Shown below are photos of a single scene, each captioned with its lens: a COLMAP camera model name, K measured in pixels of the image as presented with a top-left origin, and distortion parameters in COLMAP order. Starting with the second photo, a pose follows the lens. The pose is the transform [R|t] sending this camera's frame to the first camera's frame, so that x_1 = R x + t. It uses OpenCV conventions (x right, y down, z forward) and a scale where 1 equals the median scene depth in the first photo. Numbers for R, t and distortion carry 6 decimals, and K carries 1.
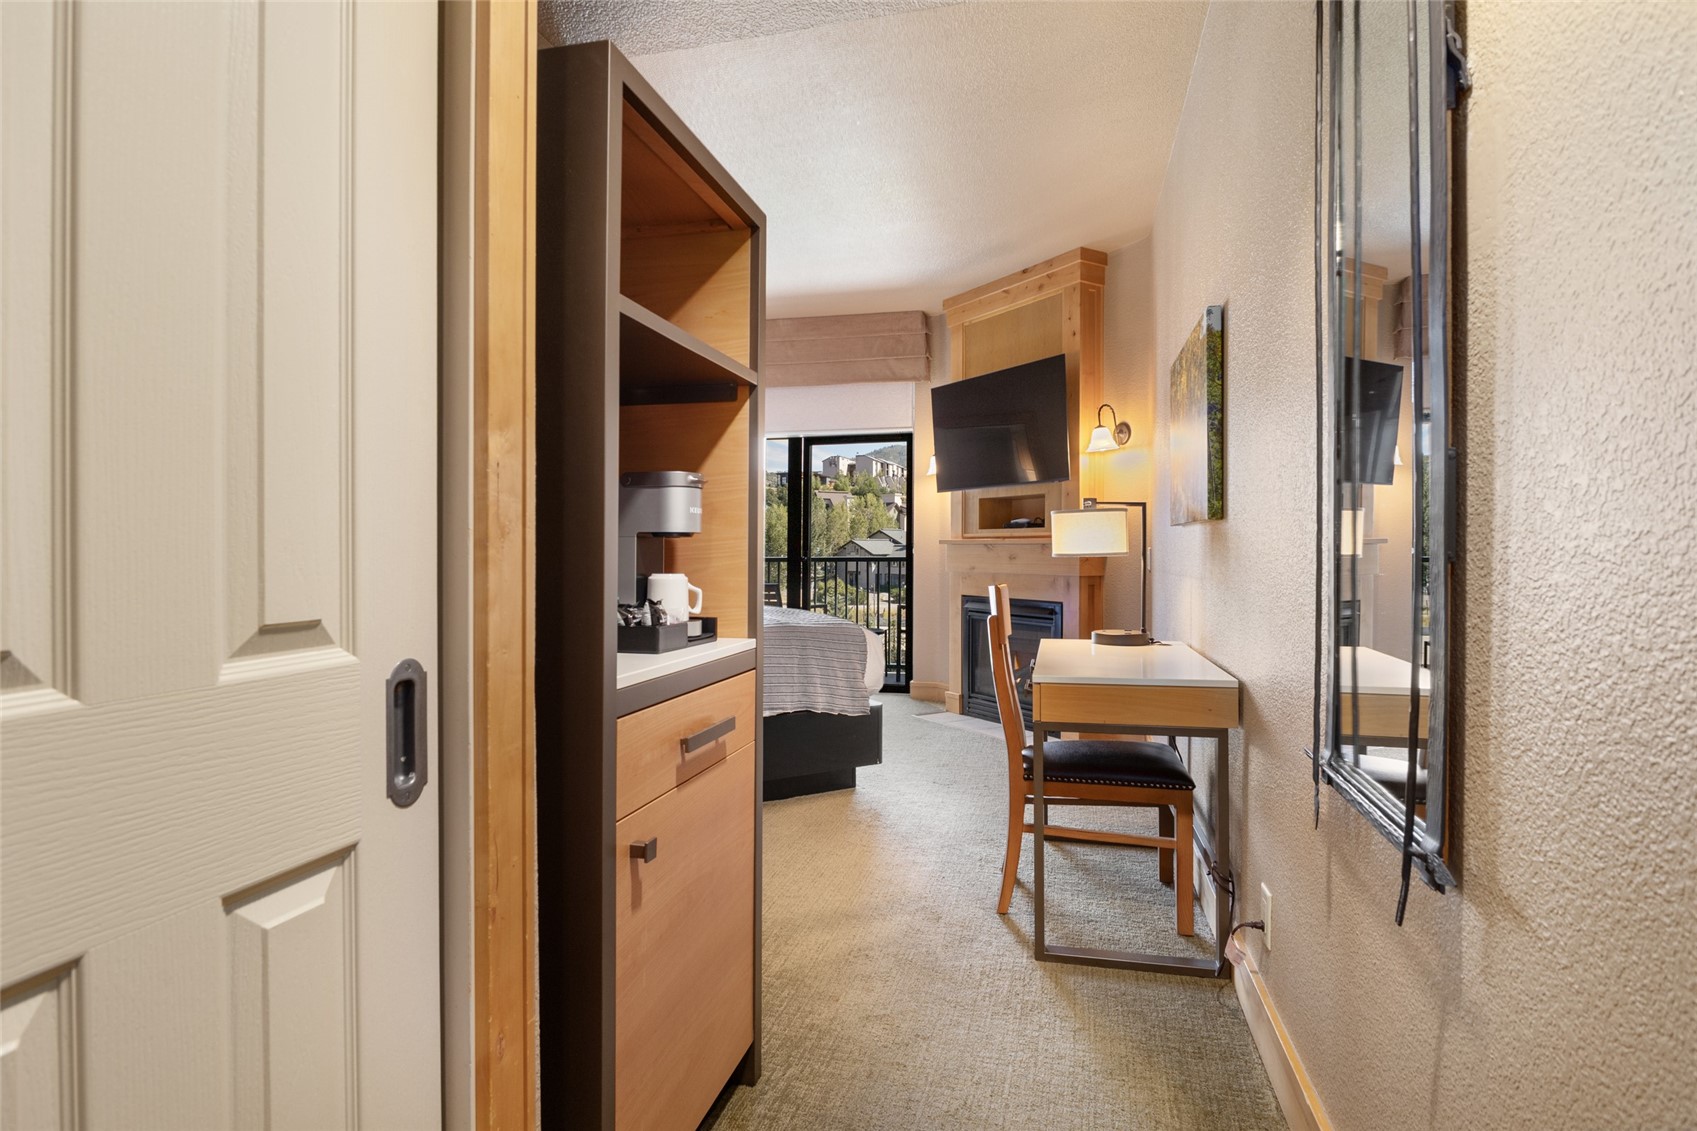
lens RADIAL K [[888.1, 0, 901.5], [0, 888.1, 557.5], [0, 0, 1]] dist [-0.022628, -0.000246]
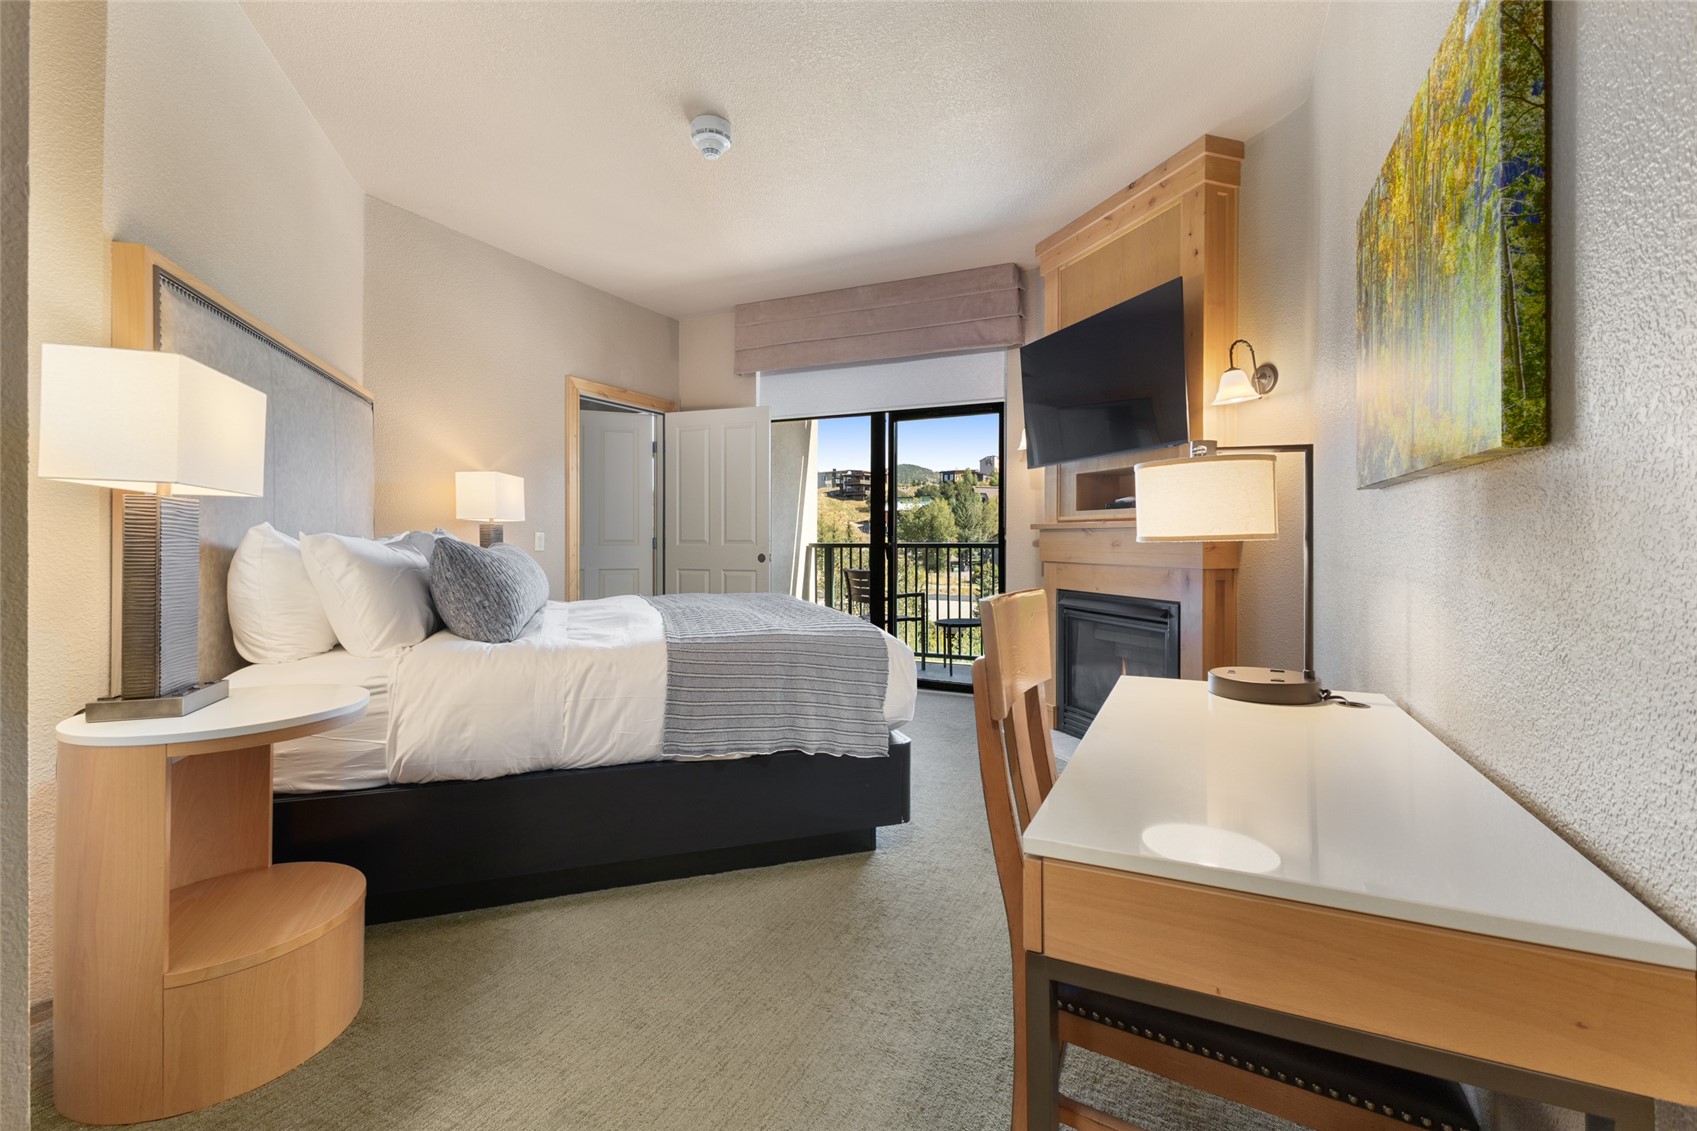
lens RADIAL K [[745.0, 0, 870.0], [0, 745.0, 536.9], [0, 0, 1]] dist [0.002583, -0.000232]
pose [[0.970658, 0.000256, -0.240462, 0.074728], [-0.002568, 0.999953, -0.009302, 0.000366], [0.240449, 0.009646, 0.970614, 0.301952]]
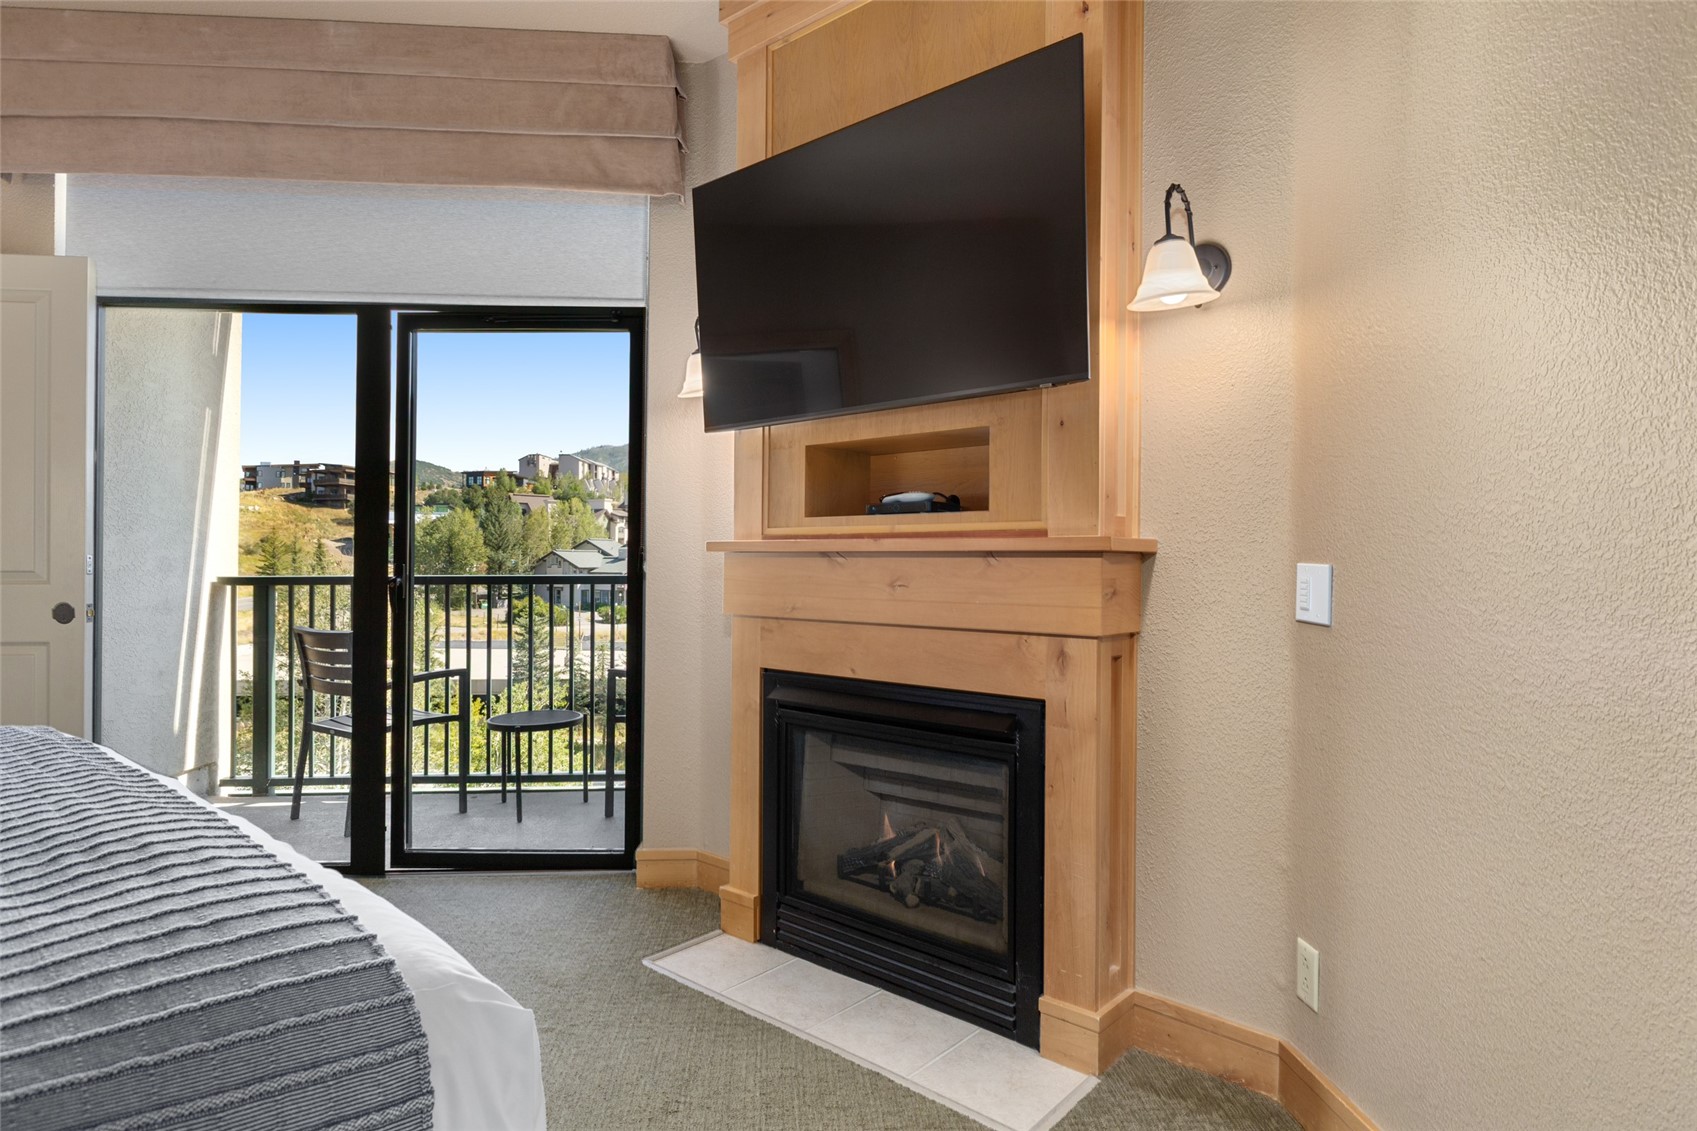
lens RADIAL K [[927.5, 0, 848.5], [0, 927.5, 565.5], [0, 0, 1]] dist [-0.033415, 0.000612]
pose [[0.968785, 0.002701, 0.247888, -0.003951], [-0.001267, 0.999982, -0.005944, -0.006427], [-0.247899, 0.005444, 0.968771, 0.627126]]
